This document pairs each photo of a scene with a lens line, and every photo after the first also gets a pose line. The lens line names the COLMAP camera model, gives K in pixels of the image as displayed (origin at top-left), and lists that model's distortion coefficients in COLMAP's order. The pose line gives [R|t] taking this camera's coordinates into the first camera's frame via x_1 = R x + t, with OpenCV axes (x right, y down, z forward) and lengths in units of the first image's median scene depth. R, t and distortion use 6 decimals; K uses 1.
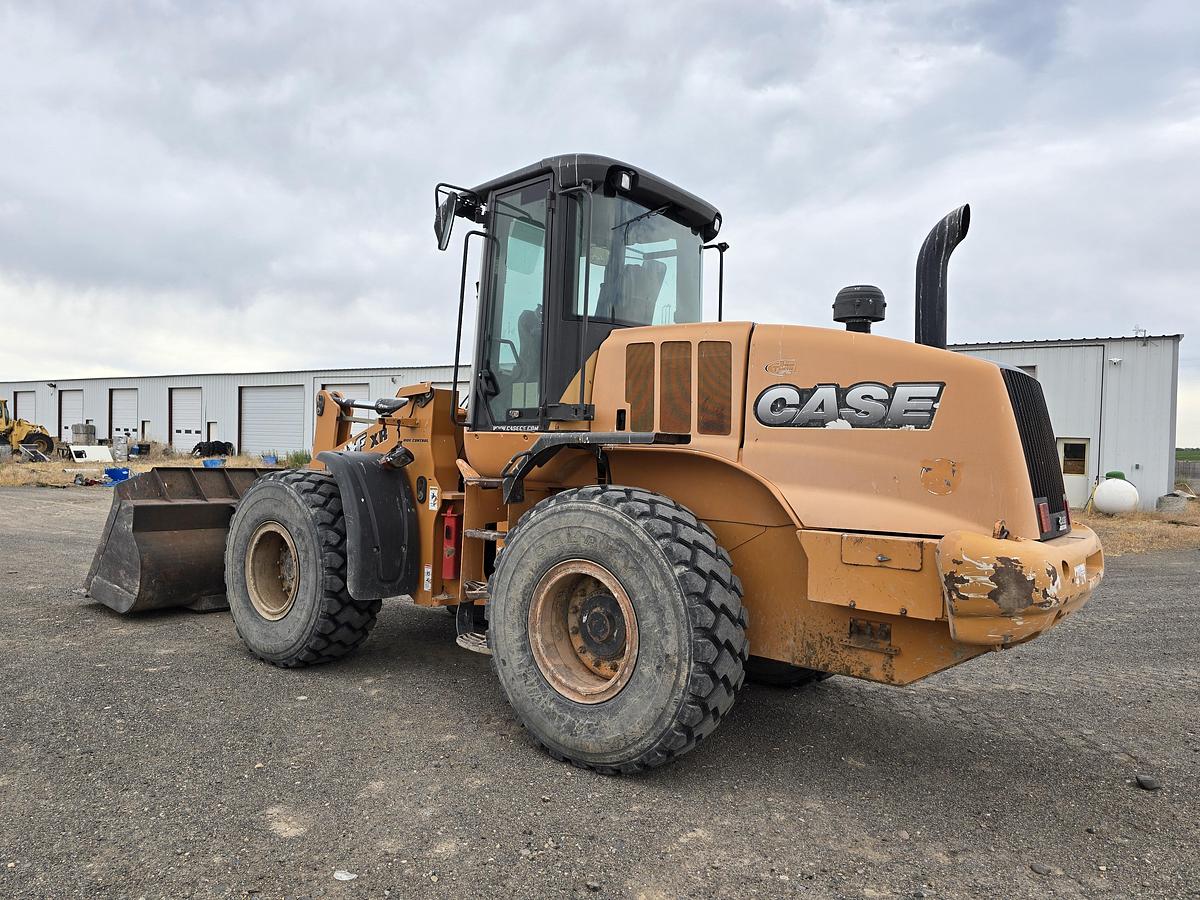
lens RADIAL K [[822.7, 0, 590.5], [0, 822.7, 445.0], [0, 0, 1]] dist [0.085048, -0.083052]
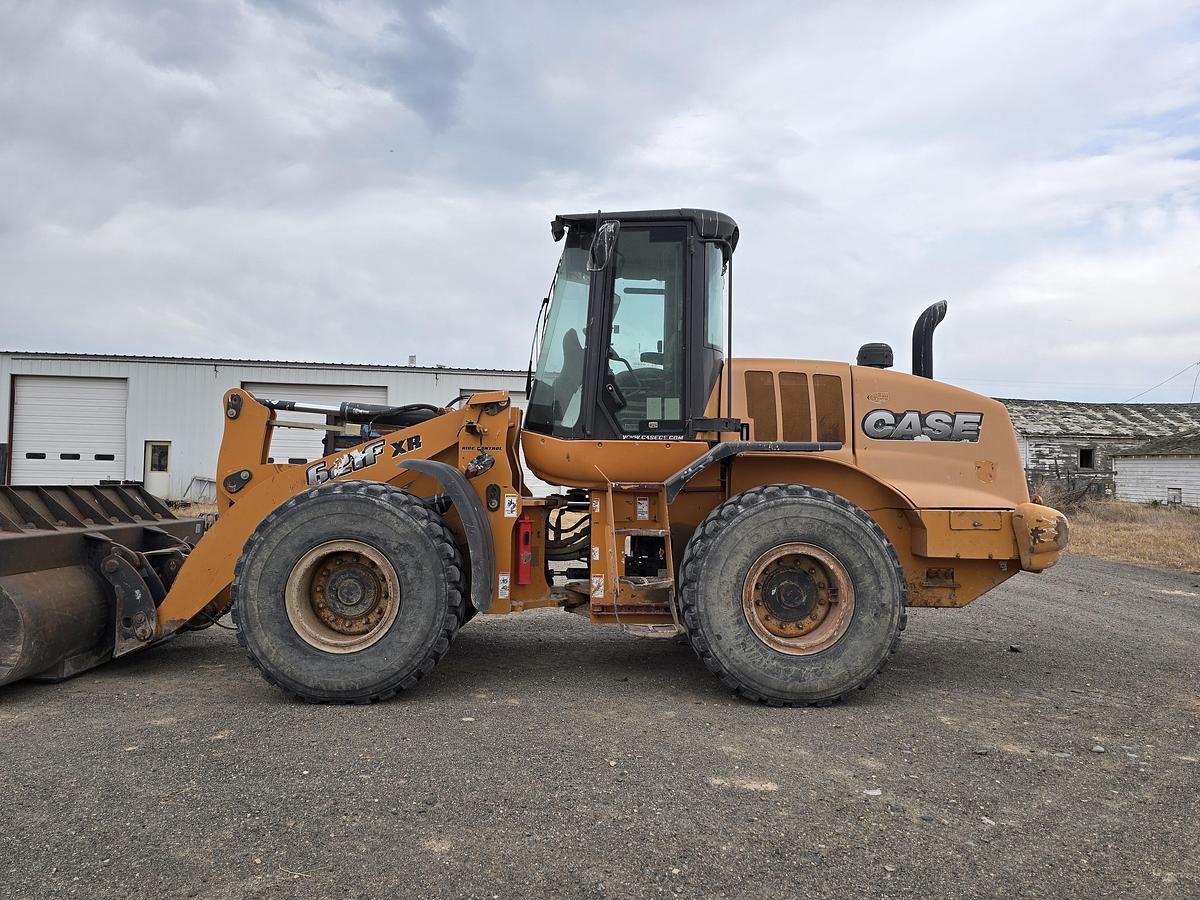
lens RADIAL K [[822.7, 0, 590.5], [0, 822.7, 445.0], [0, 0, 1]] dist [0.085048, -0.083052]
pose [[0.764408, 0.008127, 0.644682, -1.044529], [0.002562, 0.999874, -0.015642, 0.008523], [-0.644728, 0.013609, 0.764291, 0.226133]]
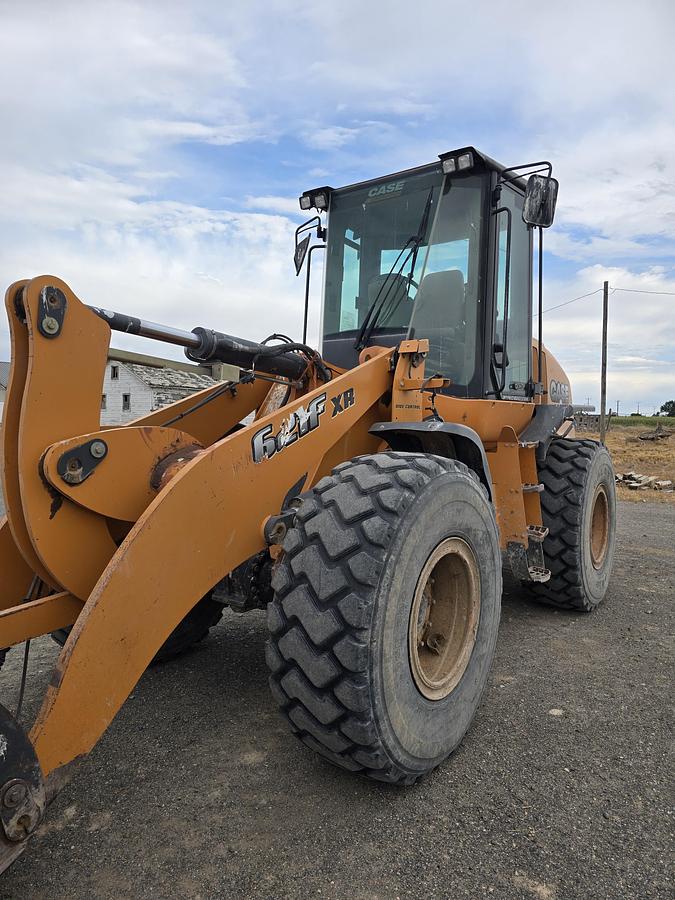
lens RADIAL K [[617.0, 0, 342.5], [0, 617.0, 450.6], [0, 0, 1]] dist [0.085048, -0.083052]
pose [[-0.077971, -0.076776, 0.993995, -1.158643], [-0.017313, 0.996984, 0.075649, -0.010131], [-0.996805, -0.011310, -0.079065, 1.563969]]
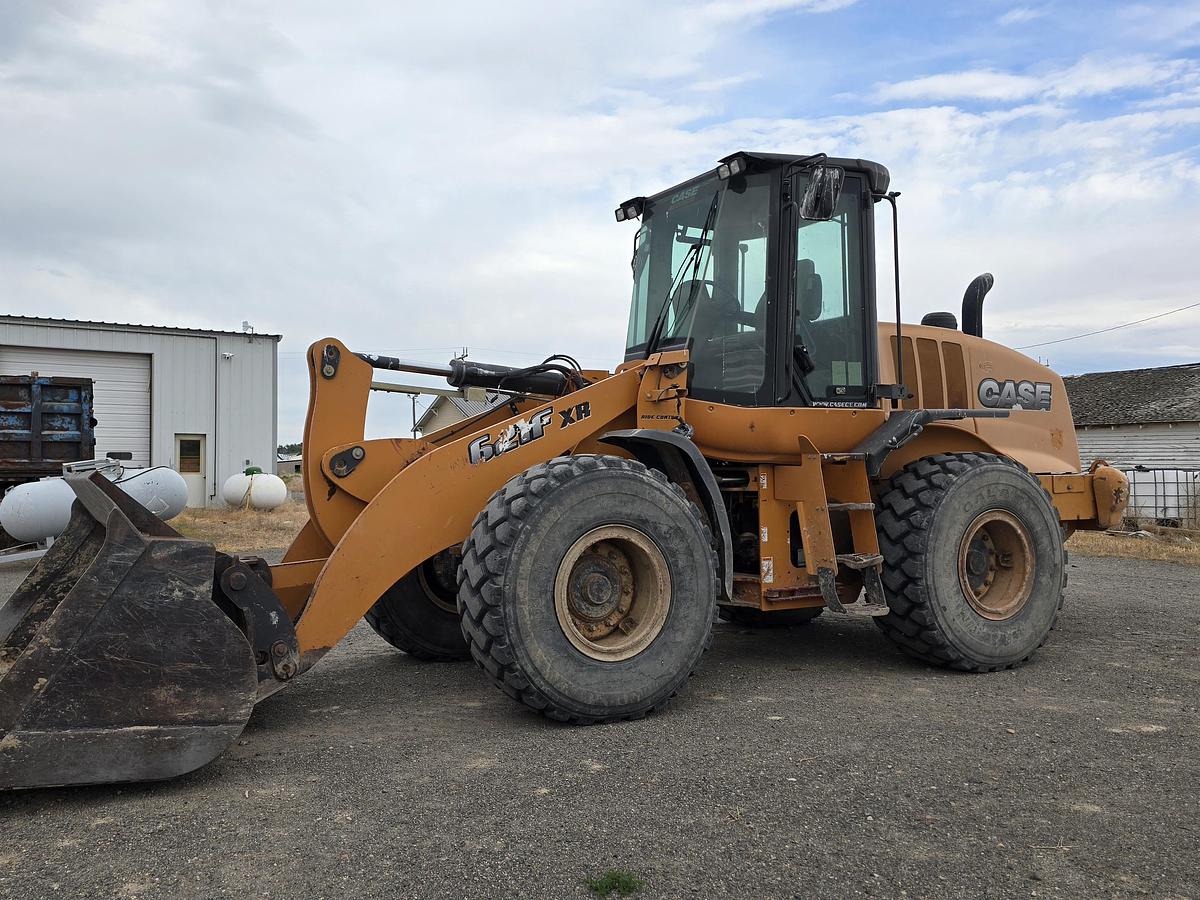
lens RADIAL K [[1034.0, 0, 504.3], [0, 1034.0, 446.5], [0, 0, 1]] dist [0.132637, -0.199710]
pose [[0.407200, -0.009830, 0.913286, -1.748096], [0.014243, 0.999889, 0.004412, 0.024509], [-0.913228, 0.011211, 0.407294, 1.001168]]
